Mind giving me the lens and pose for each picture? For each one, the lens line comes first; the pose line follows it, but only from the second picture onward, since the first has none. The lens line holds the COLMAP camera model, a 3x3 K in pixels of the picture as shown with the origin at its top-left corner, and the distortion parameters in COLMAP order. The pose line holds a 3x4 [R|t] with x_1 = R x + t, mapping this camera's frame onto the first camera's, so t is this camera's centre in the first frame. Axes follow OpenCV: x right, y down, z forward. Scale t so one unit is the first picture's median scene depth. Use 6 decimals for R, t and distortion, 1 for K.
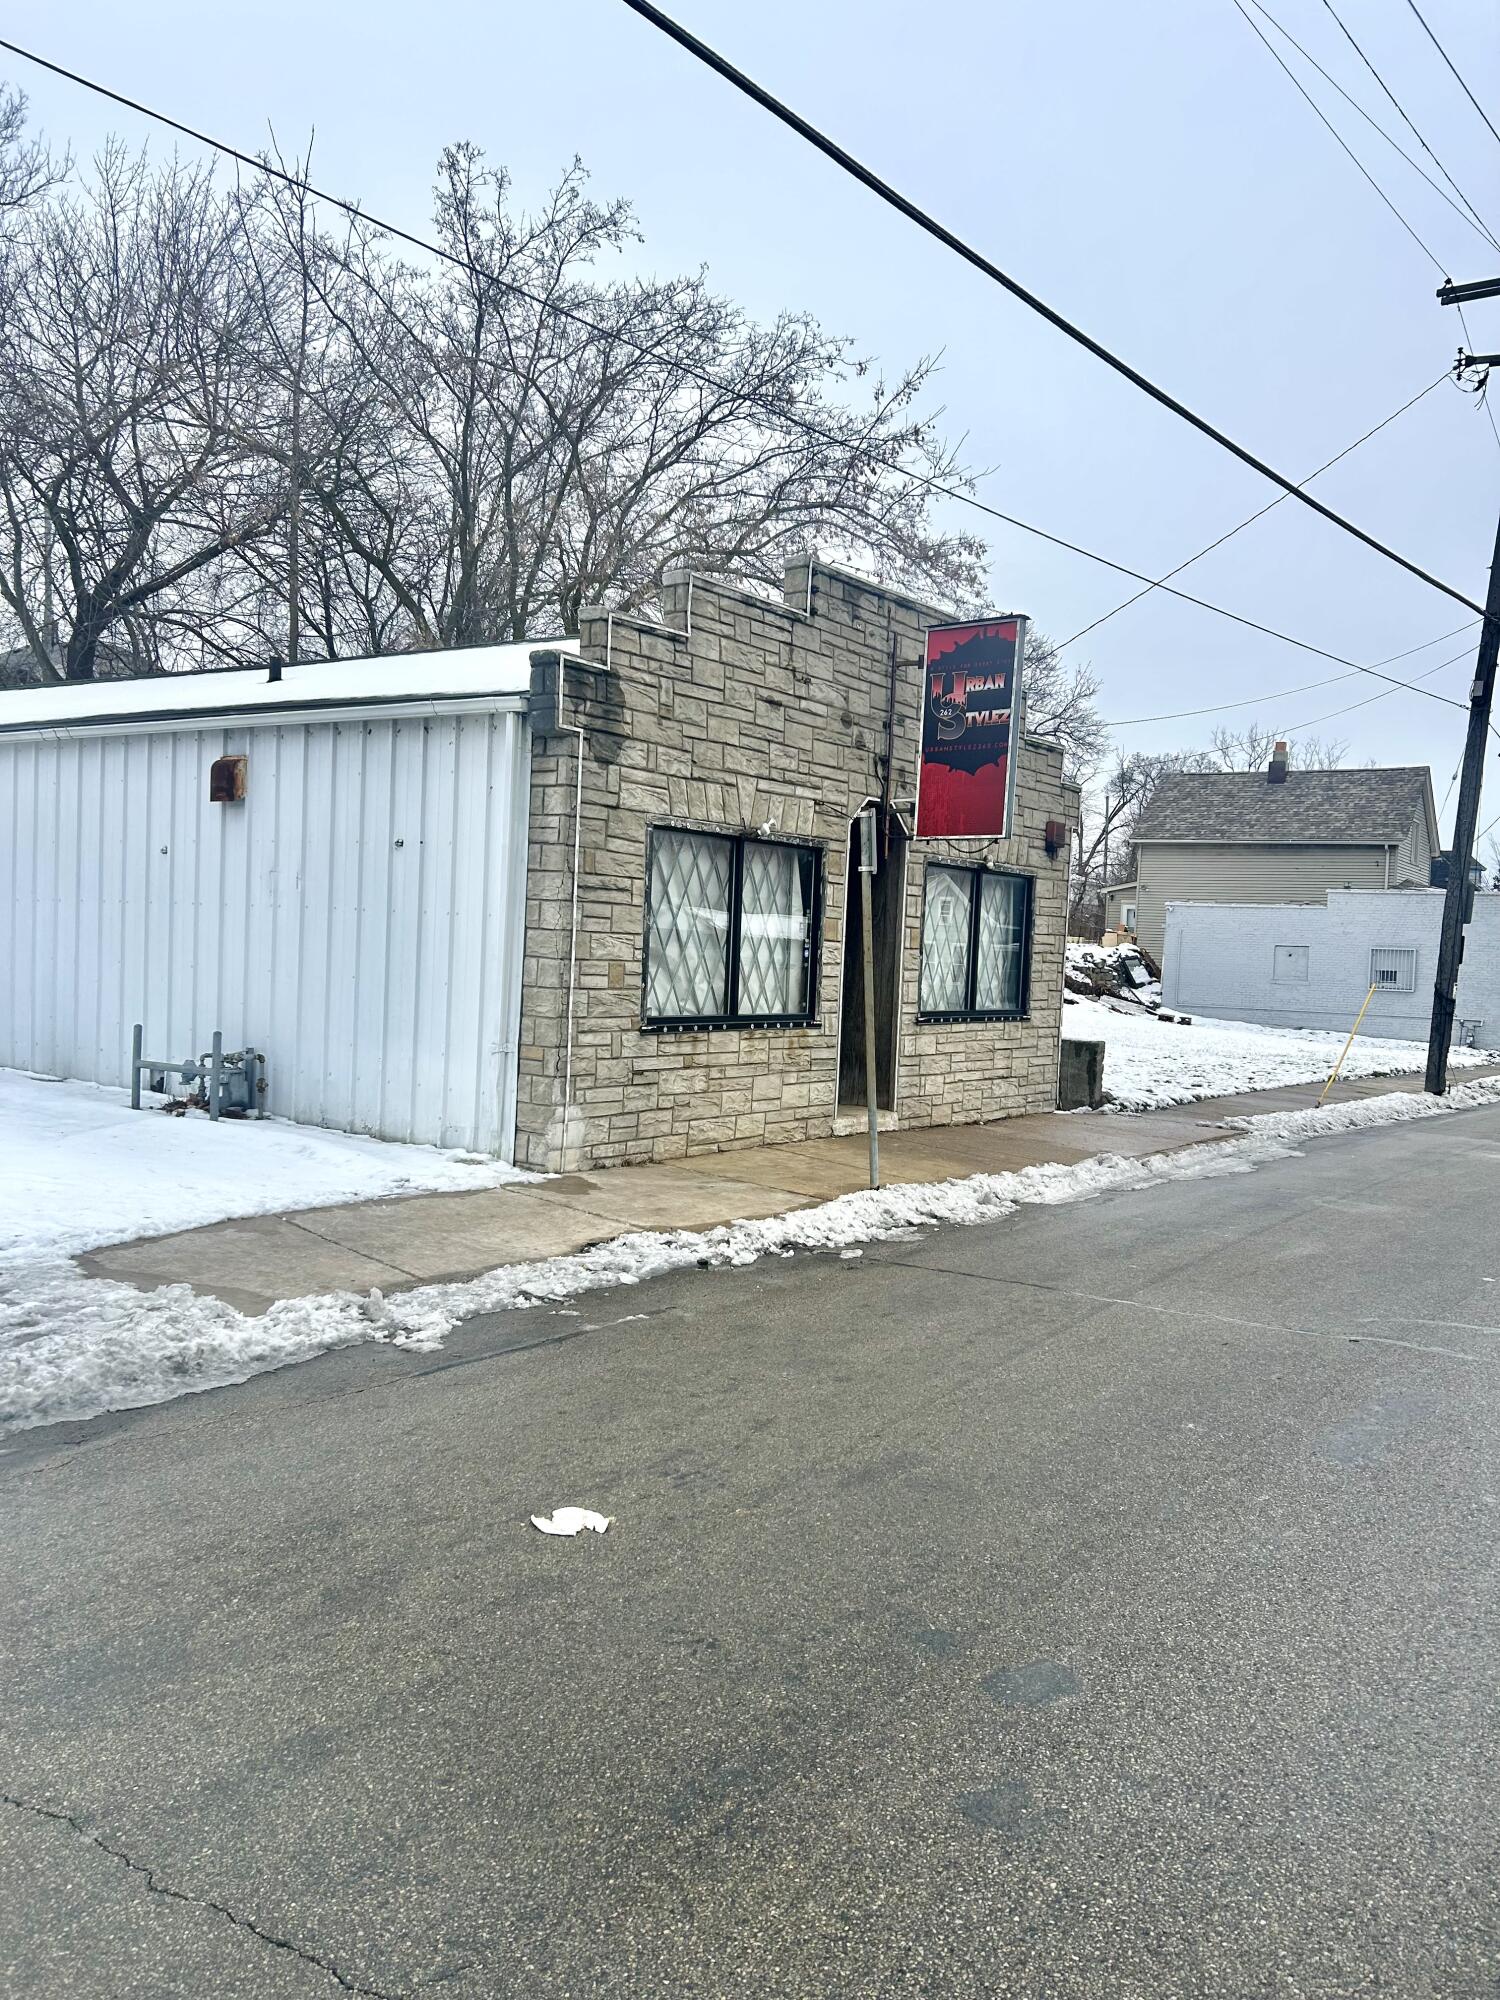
lens RADIAL K [[1492.1, 0, 744.0], [0, 1492.1, 997.4], [0, 0, 1]] dist [0.050998, -0.047385]
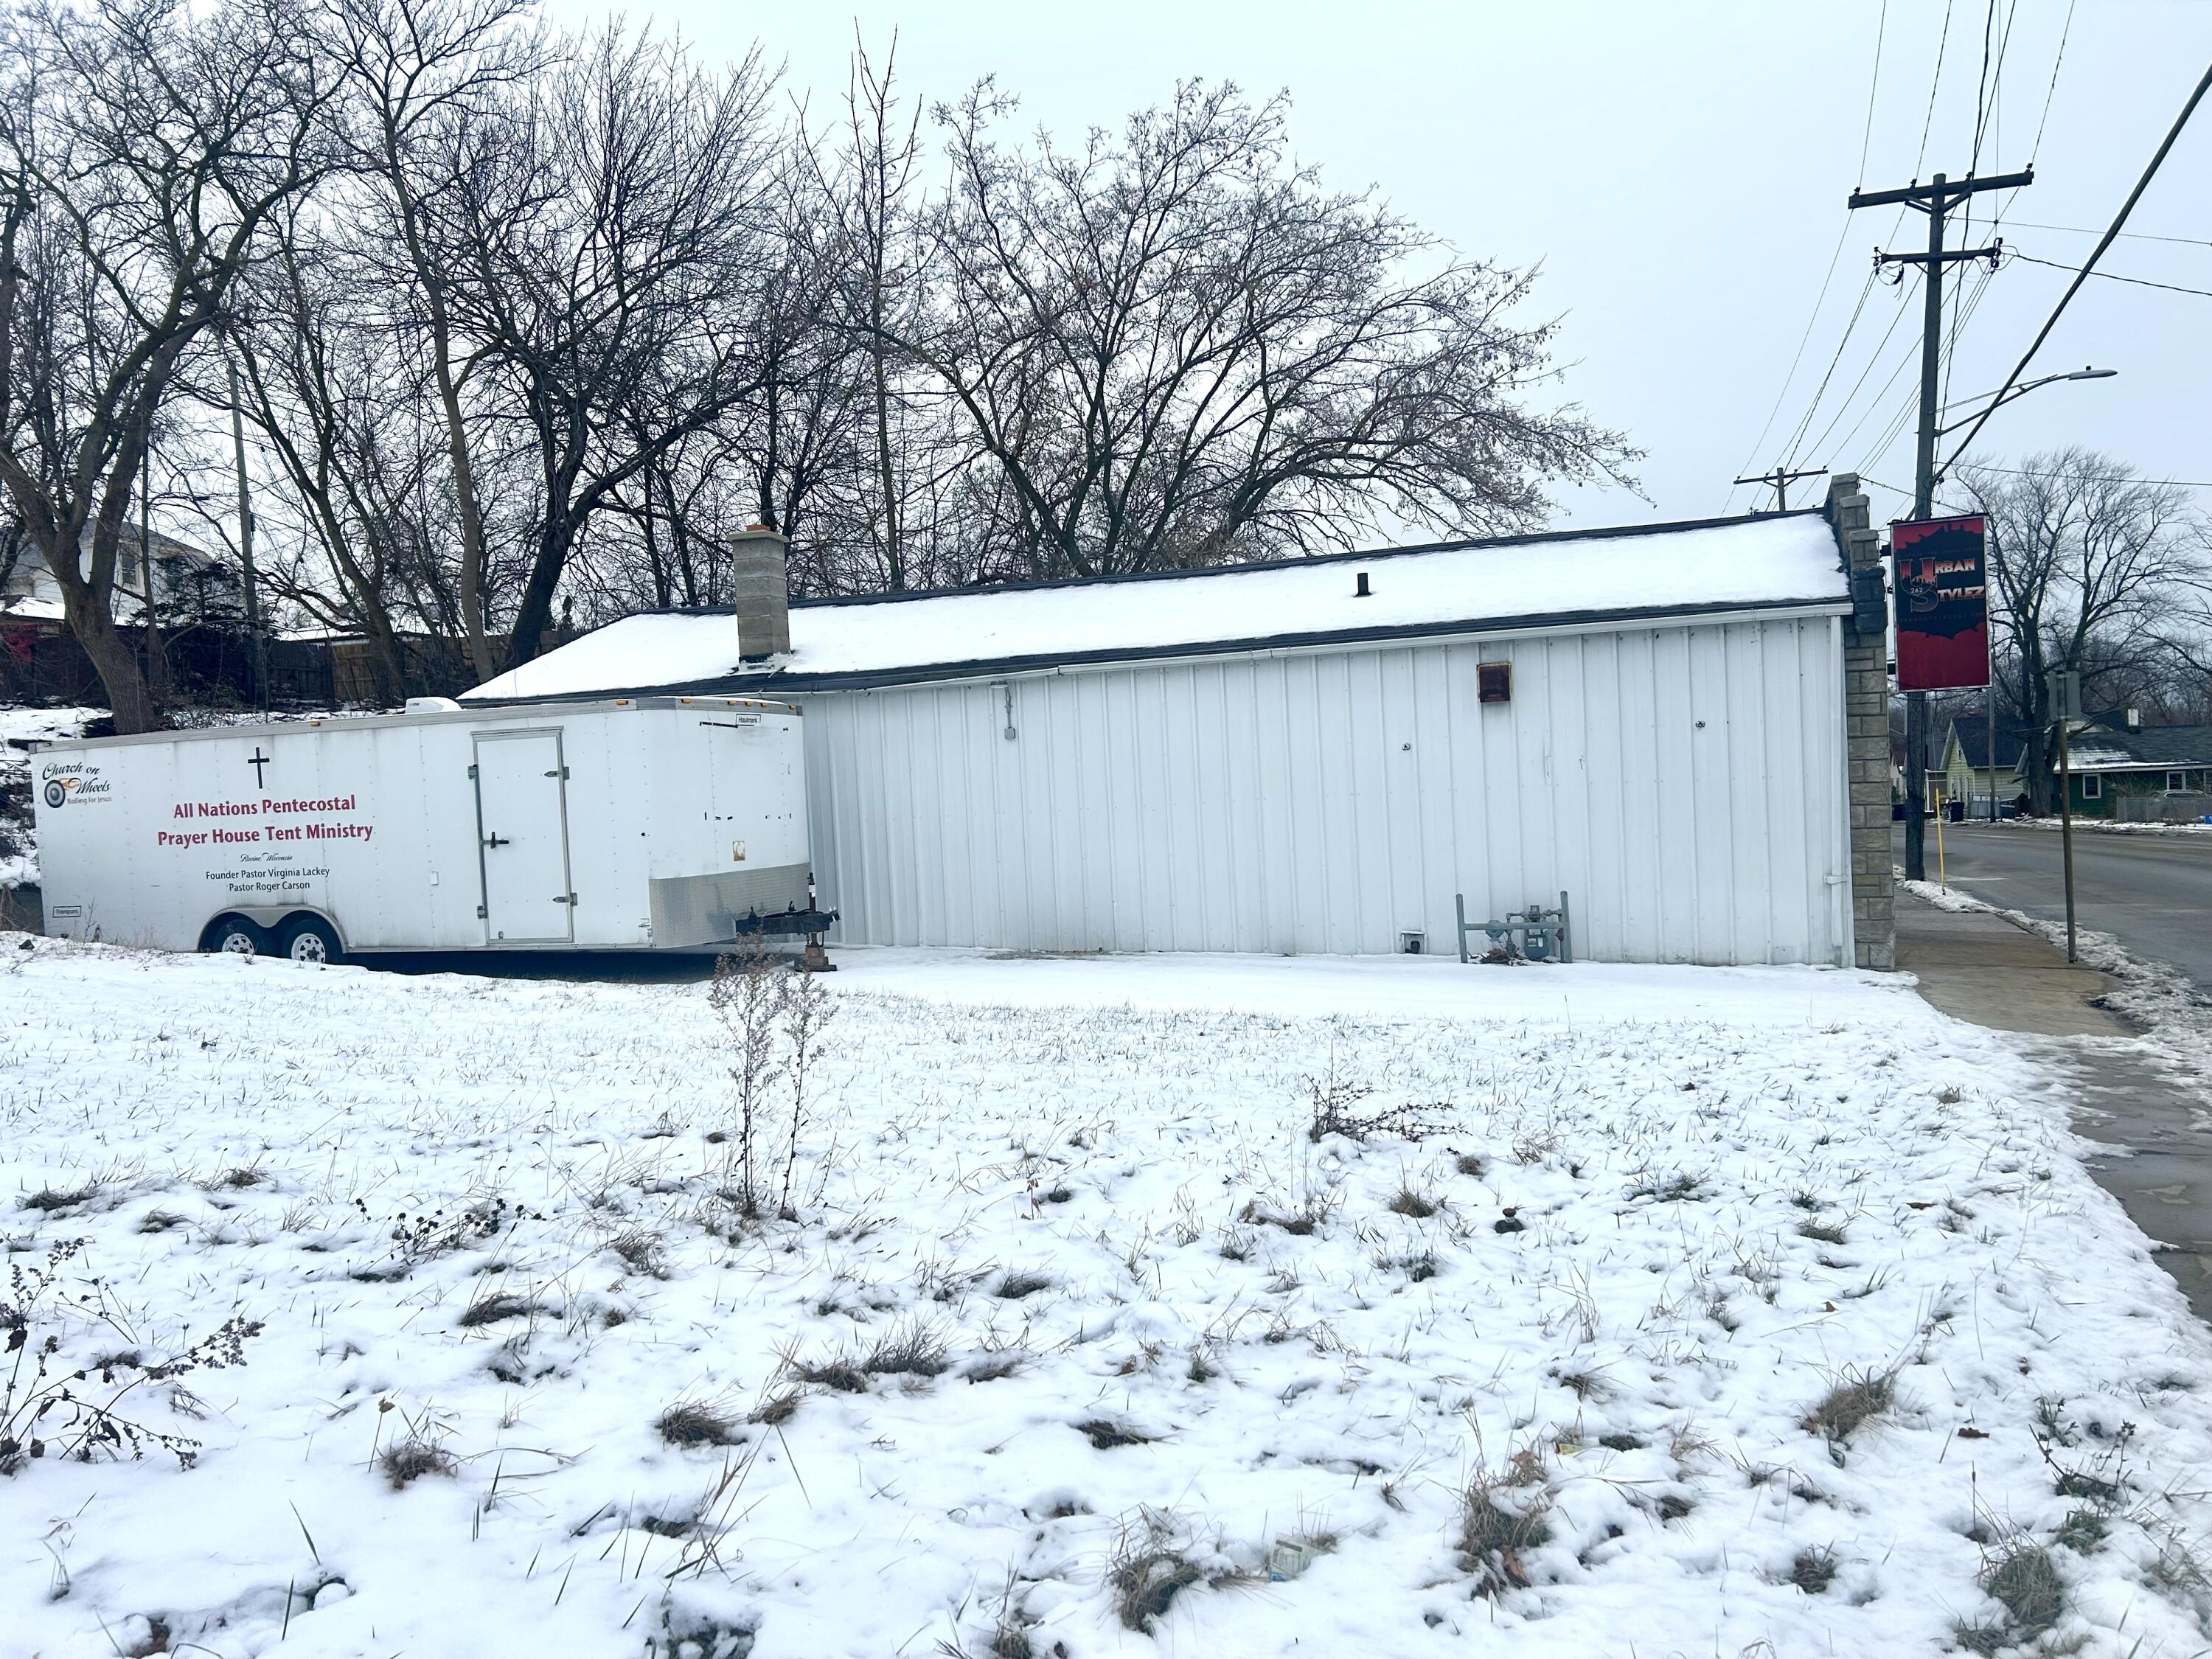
lens RADIAL K [[1650.2, 0, 1112.3], [0, 1650.2, 849.3], [0, 0, 1]] dist [0.050998, -0.047385]
pose [[0.960514, -0.092959, 0.262243, -0.923066], [0.095360, 0.995436, 0.003585, -0.043864], [-0.261380, 0.021564, 0.964995, -0.176582]]
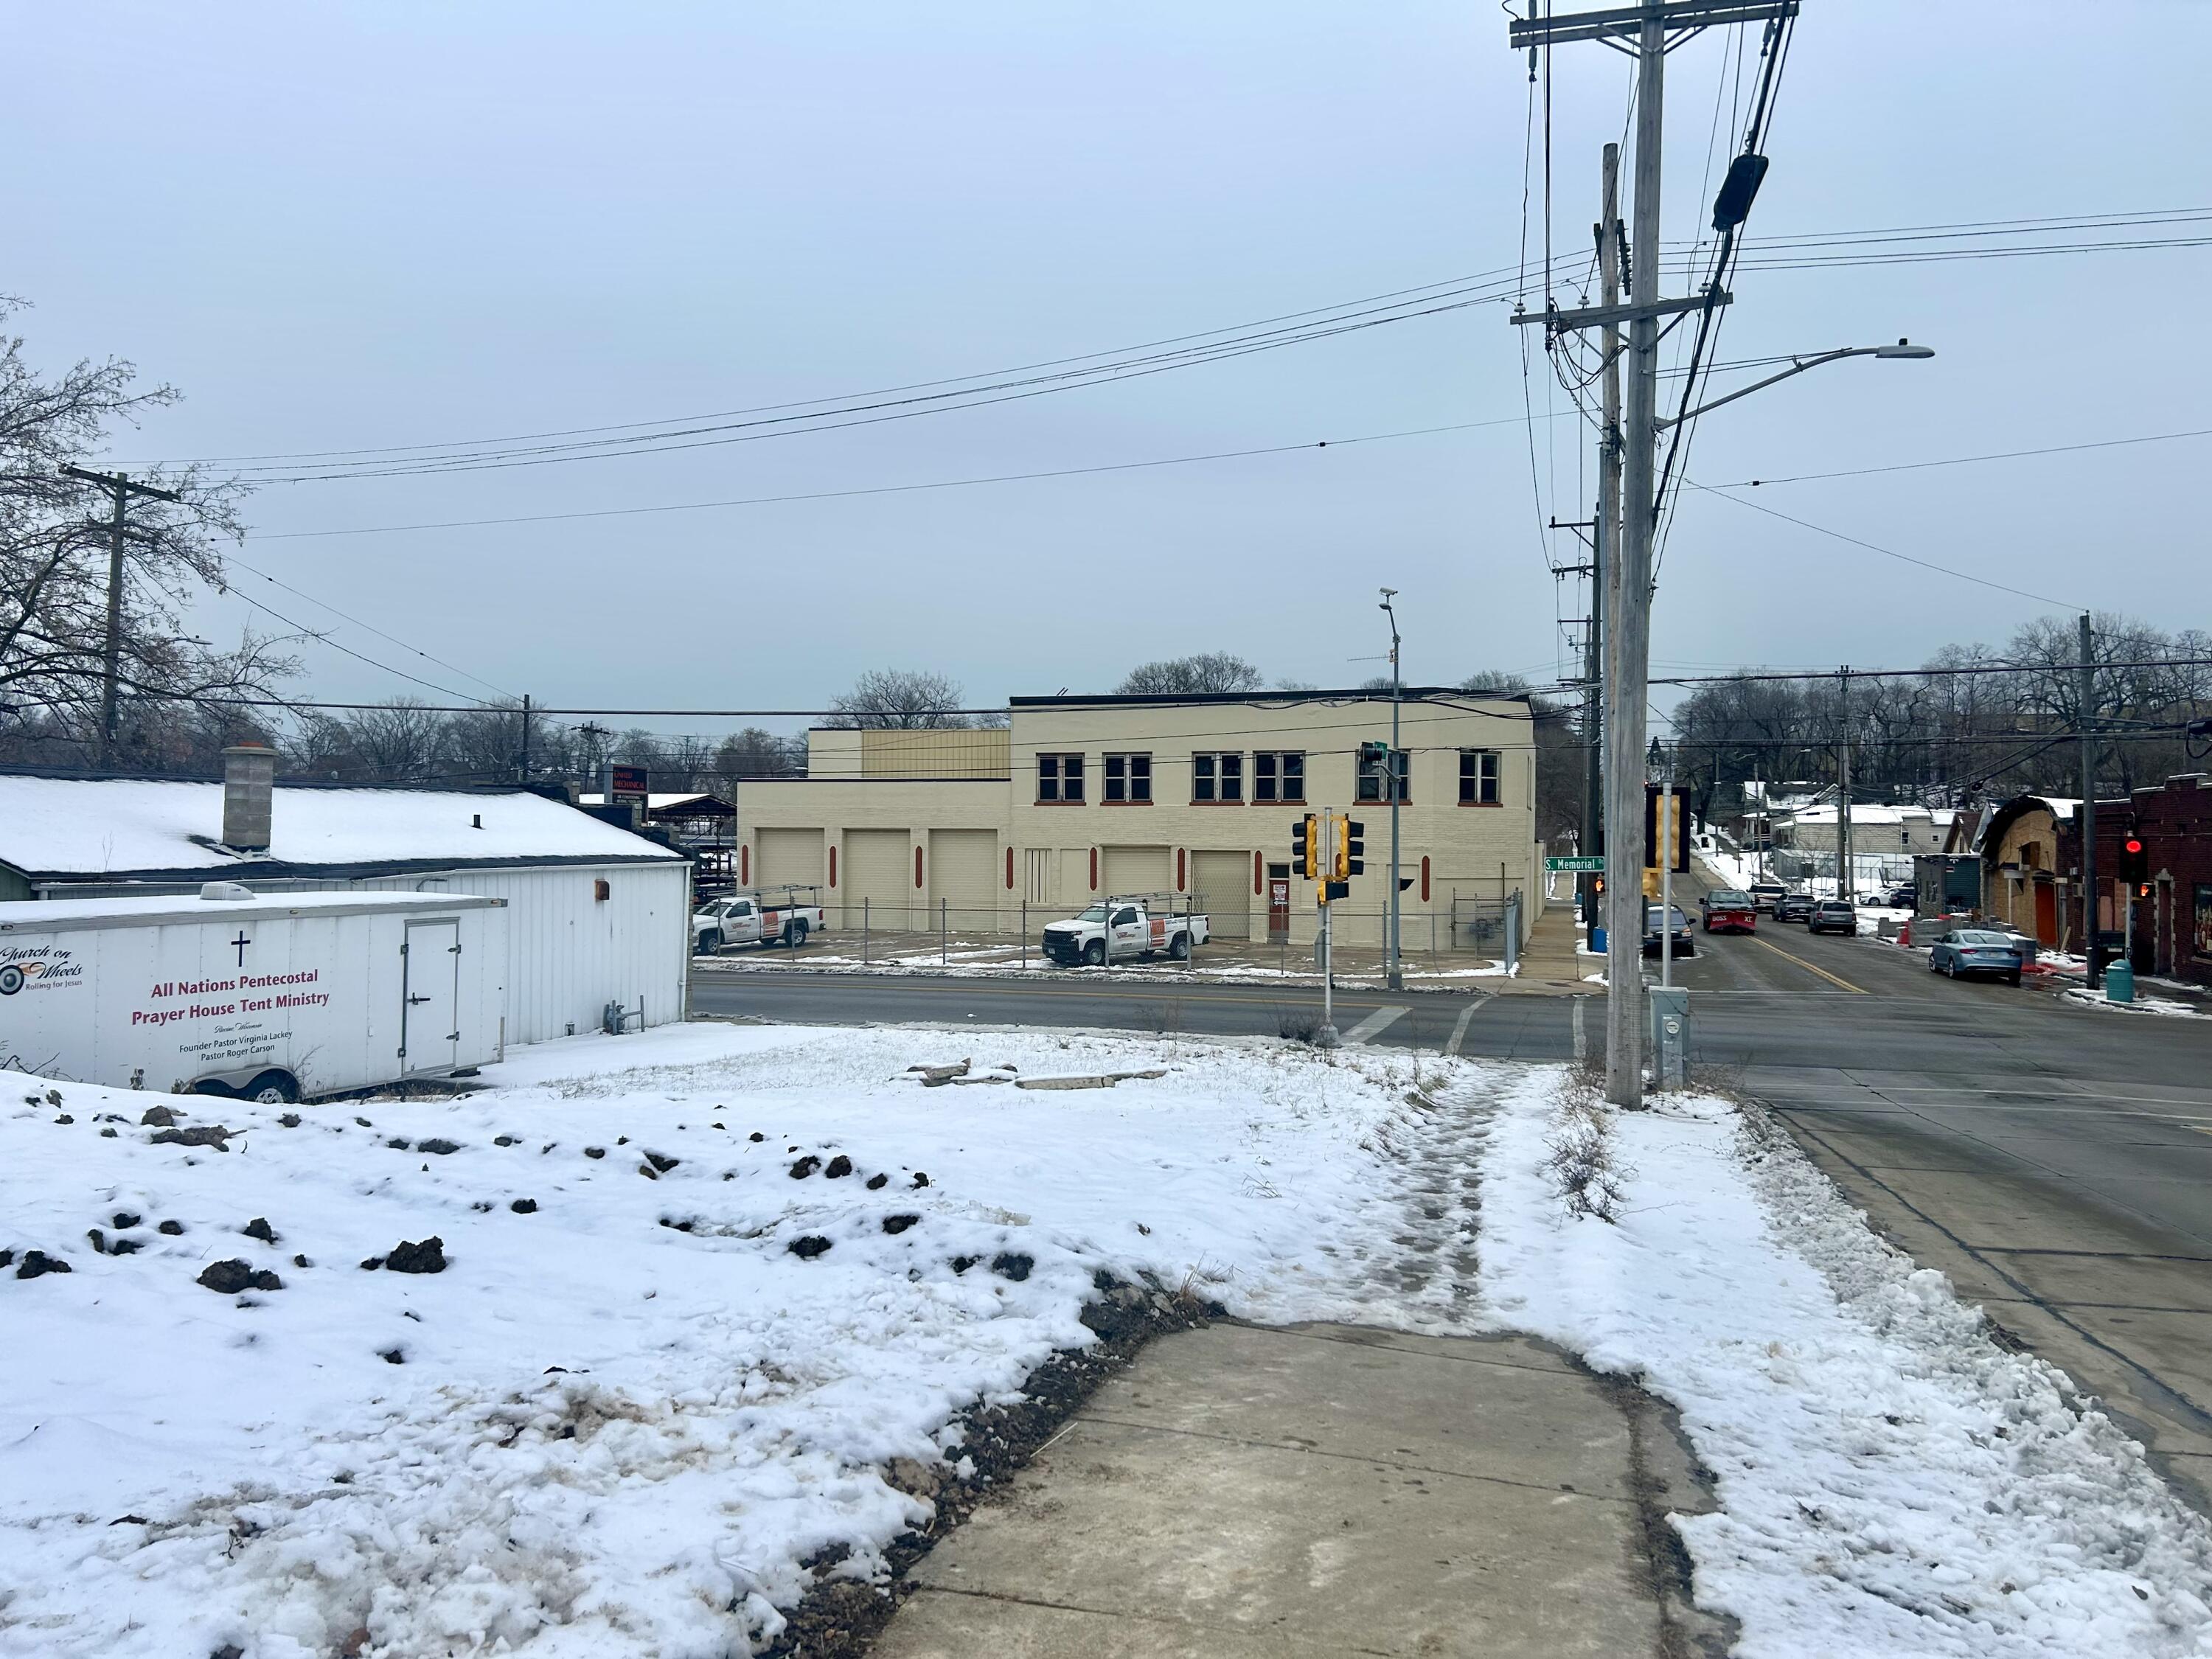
lens RADIAL K [[1650.2, 0, 1102.4], [0, 1650.2, 827.1], [0, 0, 1]] dist [0.050998, -0.047385]
pose [[-0.267213, -0.040052, 0.962805, -2.790010], [0.012313, 0.998912, 0.044971, -0.322791], [-0.963559, 0.023872, -0.266429, 0.868355]]
